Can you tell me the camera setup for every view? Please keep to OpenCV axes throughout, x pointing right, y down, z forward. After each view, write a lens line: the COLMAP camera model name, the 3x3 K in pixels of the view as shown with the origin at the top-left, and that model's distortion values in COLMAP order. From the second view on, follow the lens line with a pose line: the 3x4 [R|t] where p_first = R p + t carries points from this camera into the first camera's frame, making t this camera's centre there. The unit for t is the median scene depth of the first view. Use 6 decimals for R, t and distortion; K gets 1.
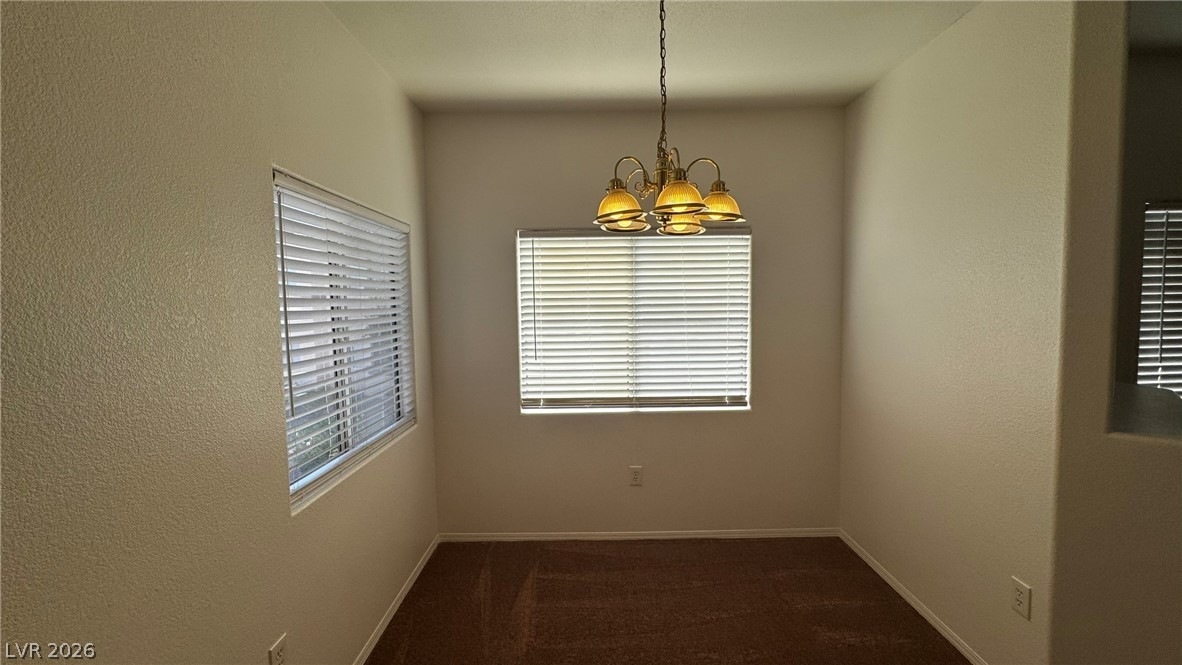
lens RADIAL K [[476.1, 0, 587.9], [0, 476.1, 335.7], [0, 0, 1]] dist [-0.002553, -0.000316]
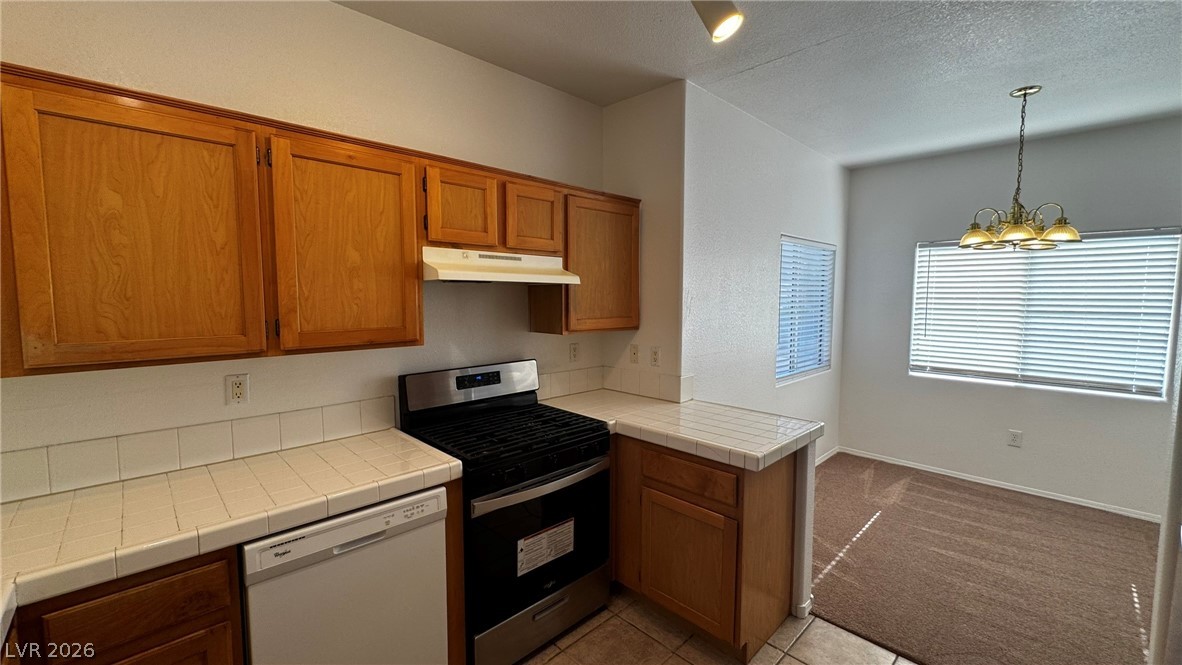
lens RADIAL K [[476.1, 0, 590.2], [0, 476.1, 332.4], [0, 0, 1]] dist [-0.002553, -0.000316]
pose [[0.704284, 0.073852, -0.706066, 0.176166], [-0.064287, 0.997123, 0.040171, 0.044712], [0.707001, 0.017099, 0.707005, -0.644780]]
